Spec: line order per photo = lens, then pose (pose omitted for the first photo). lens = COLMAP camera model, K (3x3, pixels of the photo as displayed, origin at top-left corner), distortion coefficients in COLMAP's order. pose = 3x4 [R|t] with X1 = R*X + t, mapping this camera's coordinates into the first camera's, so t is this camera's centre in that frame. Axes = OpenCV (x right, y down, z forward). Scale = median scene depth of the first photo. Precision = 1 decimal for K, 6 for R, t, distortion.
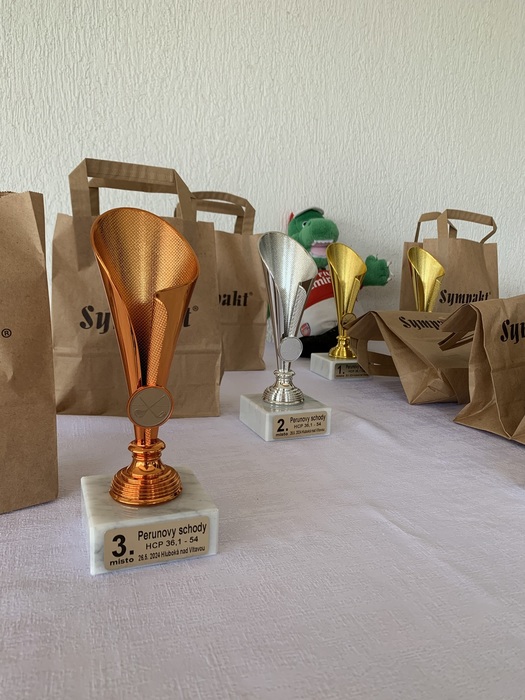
lens RADIAL K [[535.1, 0, 270.4], [0, 535.1, 350.4], [0, 0, 1]] dist [0.002313, -0.004125]
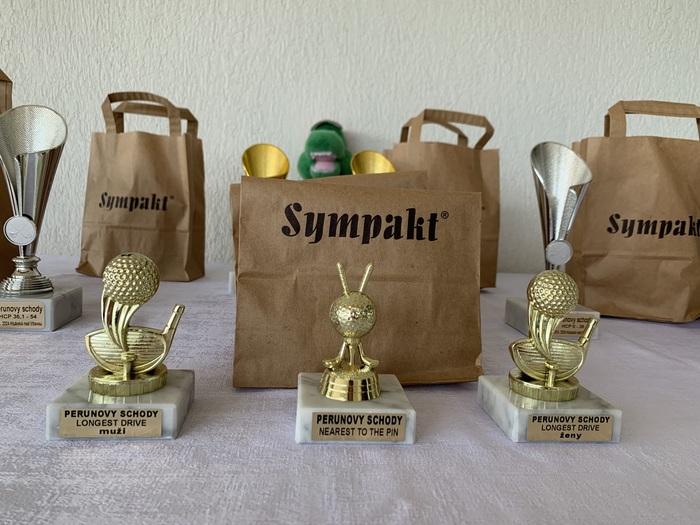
lens RADIAL K [[537.8, 0, 386.7], [0, 537.8, 263.0], [0, 0, 1]] dist [0.008852, -0.008273]
pose [[0.964542, 0.033365, -0.261813, 0.454915], [-0.053968, 0.995950, -0.071903, 0.043454], [0.258354, 0.083483, 0.962436, 0.156401]]
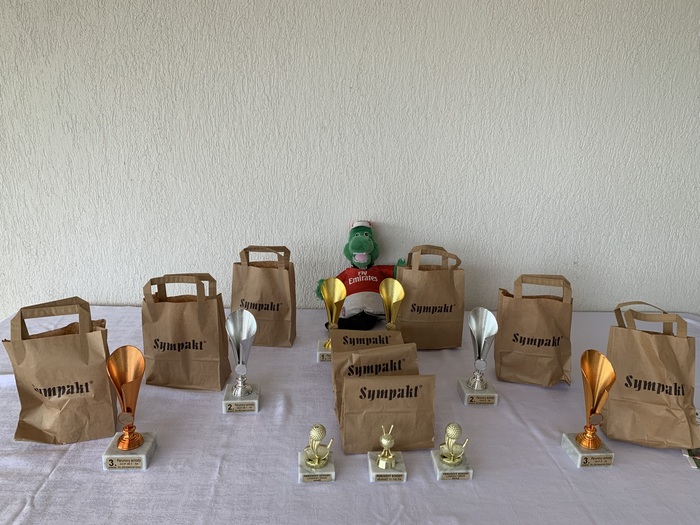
lens RADIAL K [[537.8, 0, 386.7], [0, 537.8, 263.0], [0, 0, 1]] dist [0.008852, -0.008273]
pose [[0.955925, 0.083901, -0.281368, 0.593526], [-0.050336, 0.990945, 0.124475, -0.366682], [0.289264, -0.104826, 0.951492, -0.406448]]
